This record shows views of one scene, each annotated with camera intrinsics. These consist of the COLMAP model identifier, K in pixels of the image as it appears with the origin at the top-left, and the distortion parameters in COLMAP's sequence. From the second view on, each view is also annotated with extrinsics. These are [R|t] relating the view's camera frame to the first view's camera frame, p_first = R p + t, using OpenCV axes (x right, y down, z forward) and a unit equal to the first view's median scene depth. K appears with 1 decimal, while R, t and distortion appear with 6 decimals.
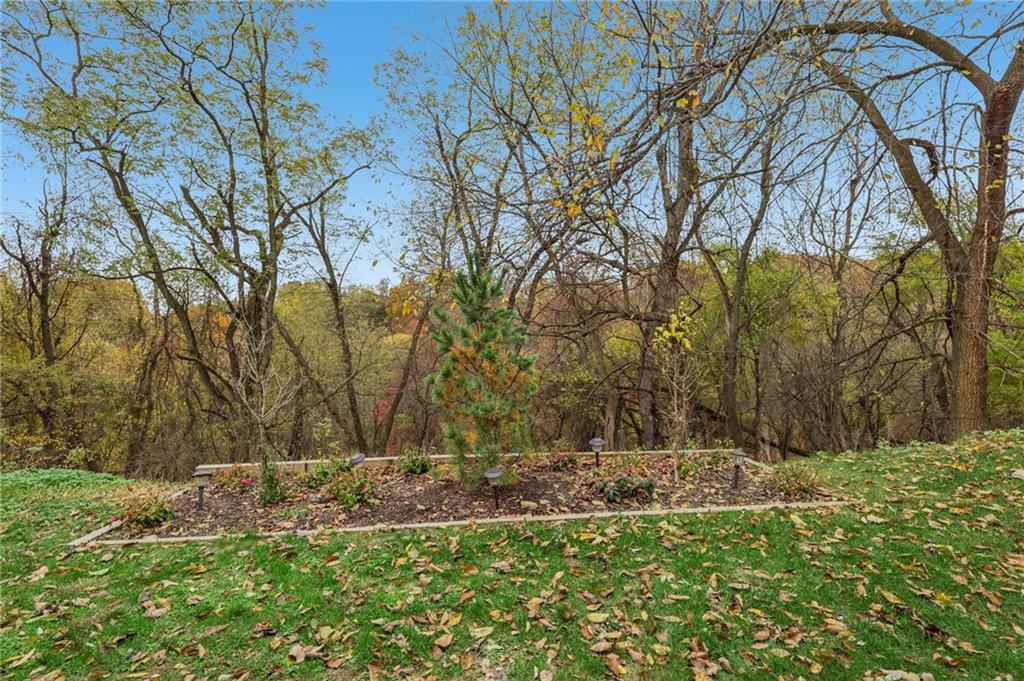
lens RADIAL K [[495.6, 0, 507.5], [0, 495.6, 339.6], [0, 0, 1]] dist [-0.001719, 0.000891]
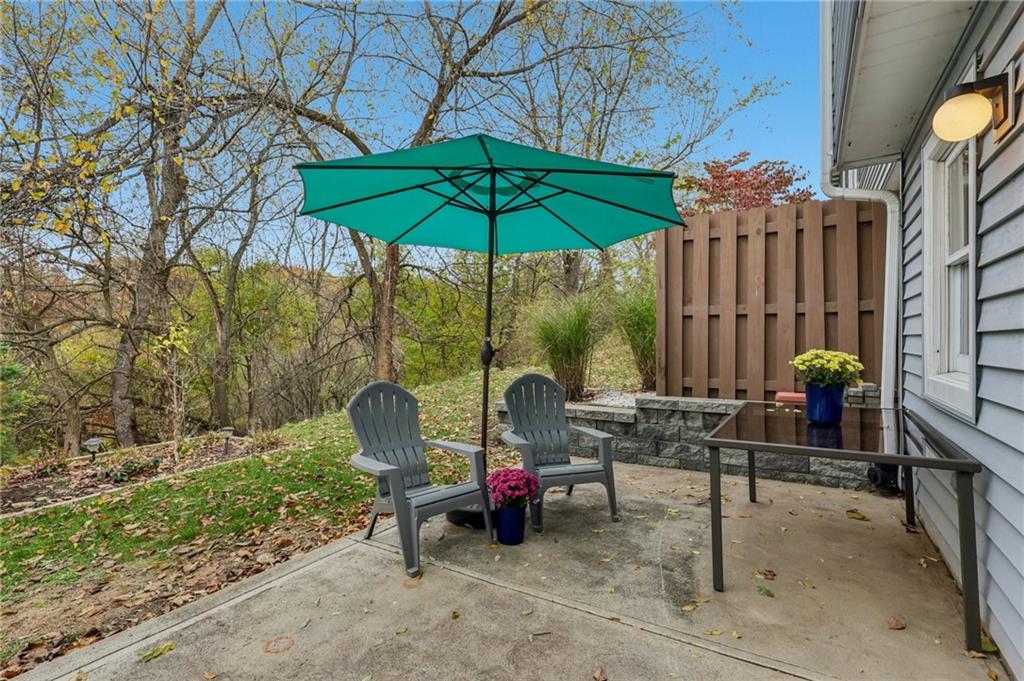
lens RADIAL K [[495.6, 0, 504.9], [0, 495.6, 341.6], [0, 0, 1]] dist [-0.001719, 0.000891]
pose [[0.588938, -0.007230, 0.808146, -0.092839], [0.016349, 0.999862, -0.002969, 0.002153], [-0.808013, 0.014961, 0.588975, -0.211665]]
